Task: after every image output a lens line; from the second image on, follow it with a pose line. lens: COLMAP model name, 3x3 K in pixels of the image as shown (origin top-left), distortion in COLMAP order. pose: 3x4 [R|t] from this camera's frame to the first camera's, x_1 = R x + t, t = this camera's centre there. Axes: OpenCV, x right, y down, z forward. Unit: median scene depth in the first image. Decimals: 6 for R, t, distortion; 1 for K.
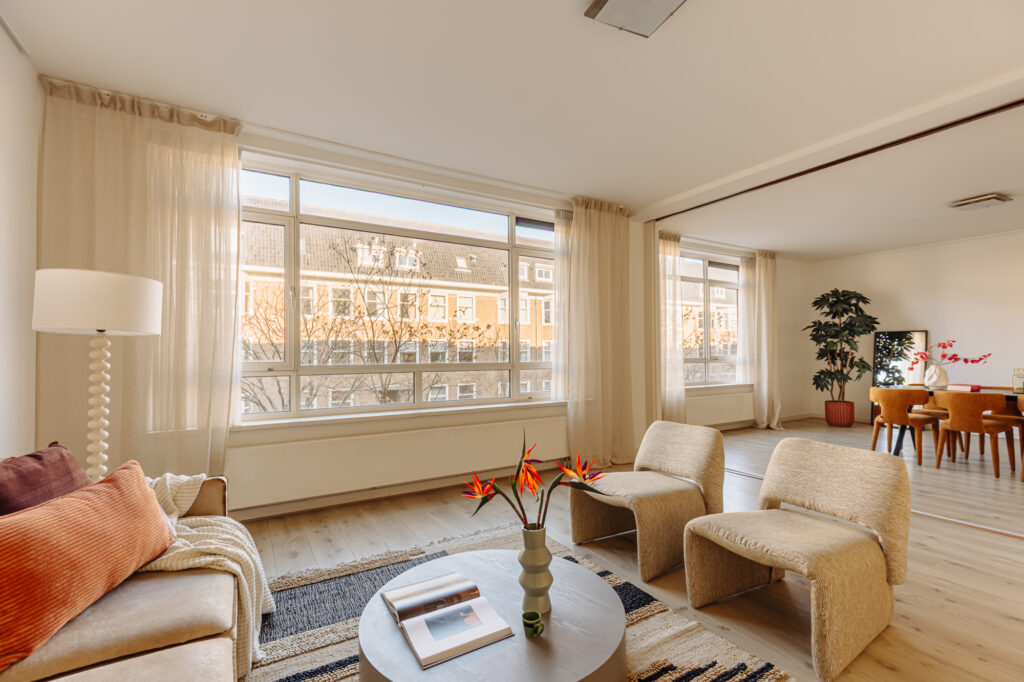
lens RADIAL K [[456.9, 0, 512.0], [0, 456.9, 341.0], [0, 0, 1]] dist [0.001894, 0.000073]
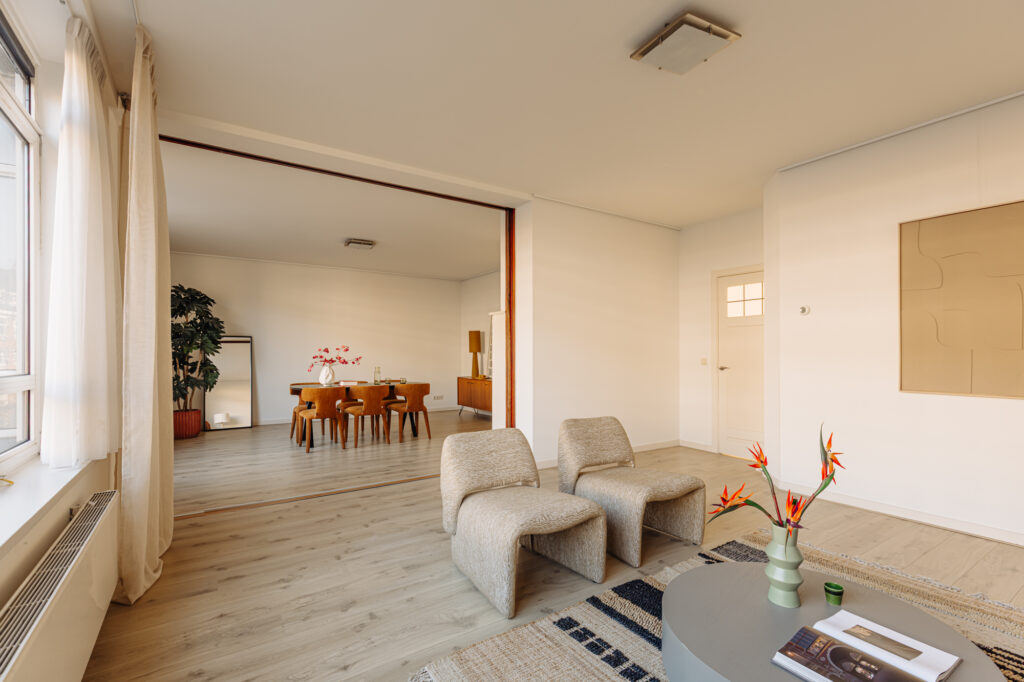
lens RADIAL K [[456.9, 0, 512.0], [0, 456.9, 341.0], [0, 0, 1]] dist [0.001894, 0.000073]
pose [[-0.053888, 0.034144, 0.997963, -0.429586], [-0.025014, 0.999055, -0.035532, 0.022642], [-0.998234, -0.026877, -0.052984, 0.789953]]
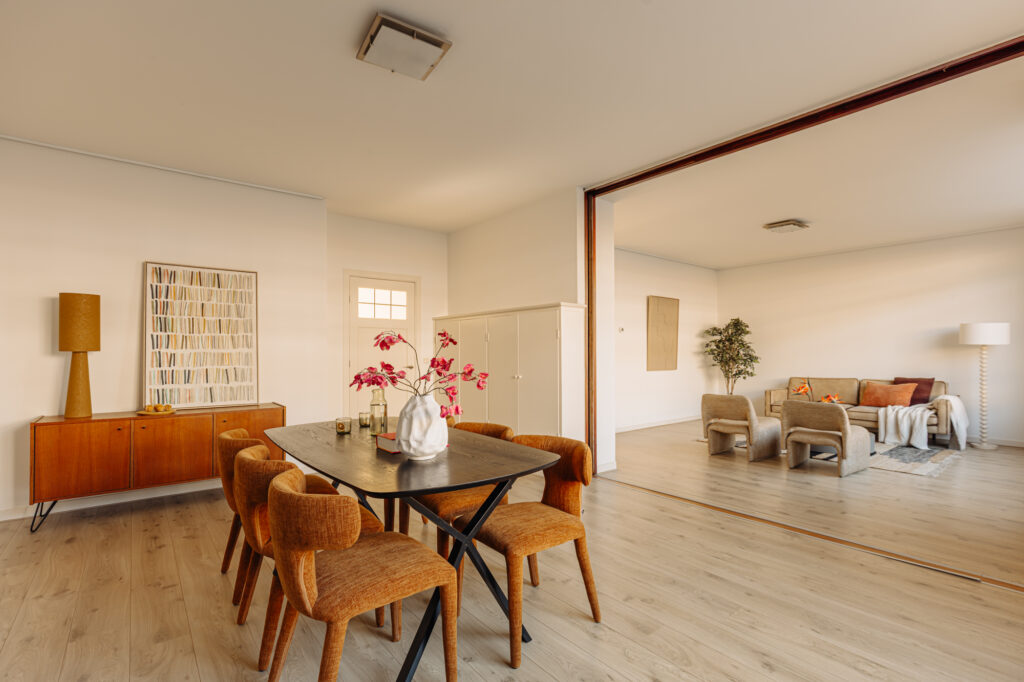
lens RADIAL K [[487.0, 0, 498.7], [0, 487.0, 348.1], [0, 0, 1]] dist [-0.008983, 0.000673]
pose [[-0.990235, 0.006871, -0.139240, 1.286019], [0.012330, 0.999187, -0.038379, 0.043102], [0.138863, -0.039721, -0.989515, 1.929572]]
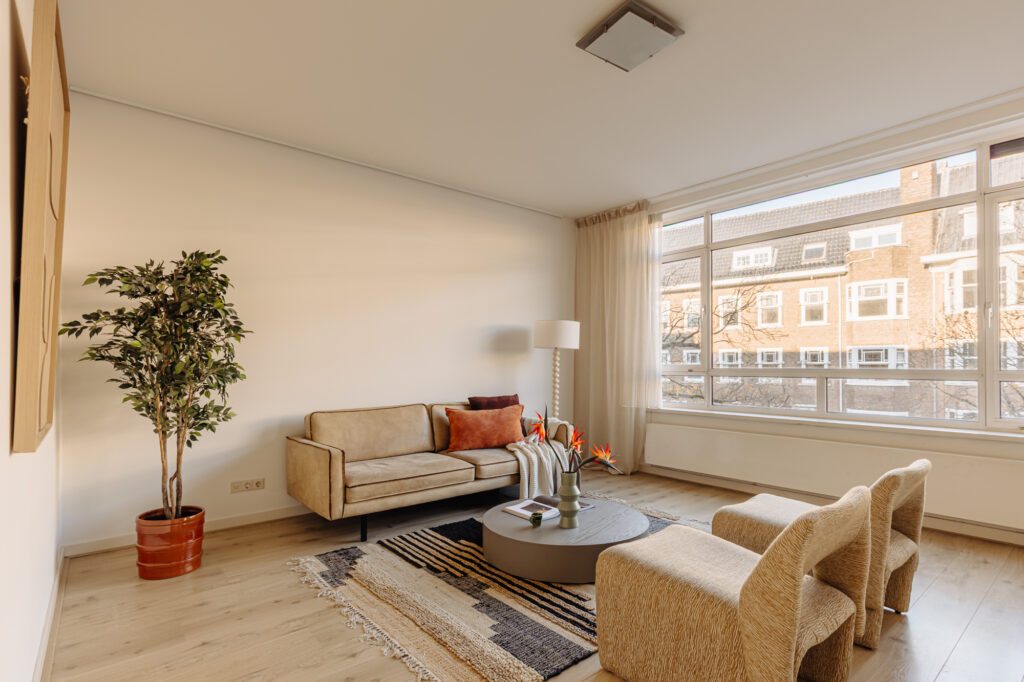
lens RADIAL K [[496.7, 0, 513.9], [0, 496.7, 350.4], [0, 0, 1]] dist [-0.001915, -0.014615]
pose [[0.150763, -0.023266, -0.988296, 0.757396], [0.029535, 0.999383, -0.019022, 0.015728], [0.988129, -0.026322, 0.151357, 0.280310]]
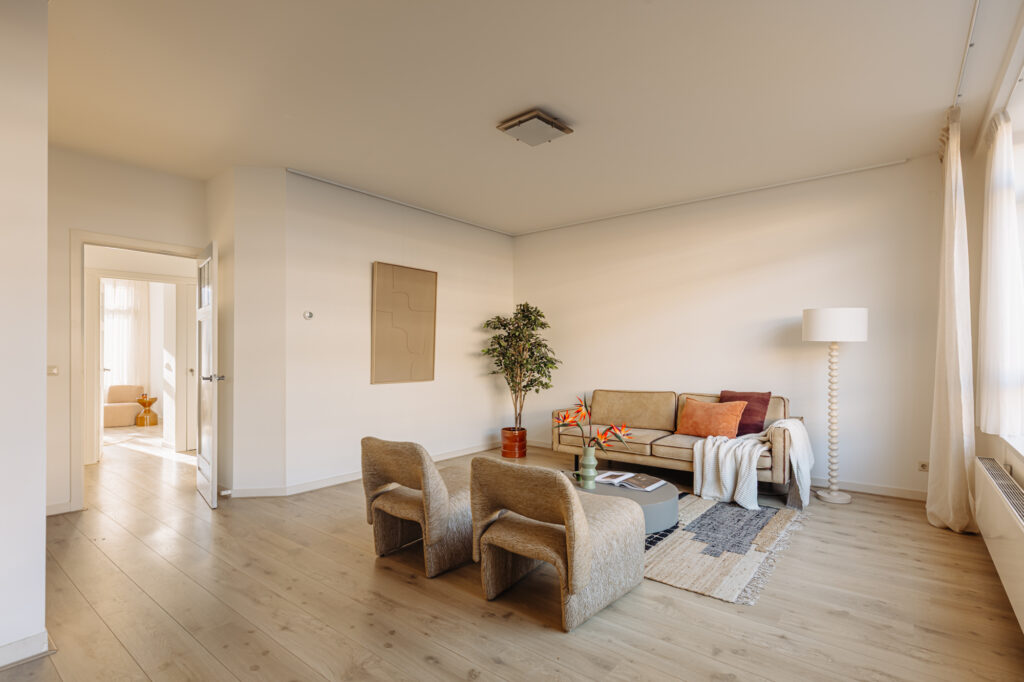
lens RADIAL K [[496.7, 0, 513.9], [0, 496.7, 350.4], [0, 0, 1]] dist [-0.001915, -0.014615]
pose [[-0.937078, 0.007146, -0.349048, 0.497891], [0.019504, 0.999301, -0.031905, 0.029719], [0.348576, -0.036705, -0.936561, 1.333783]]
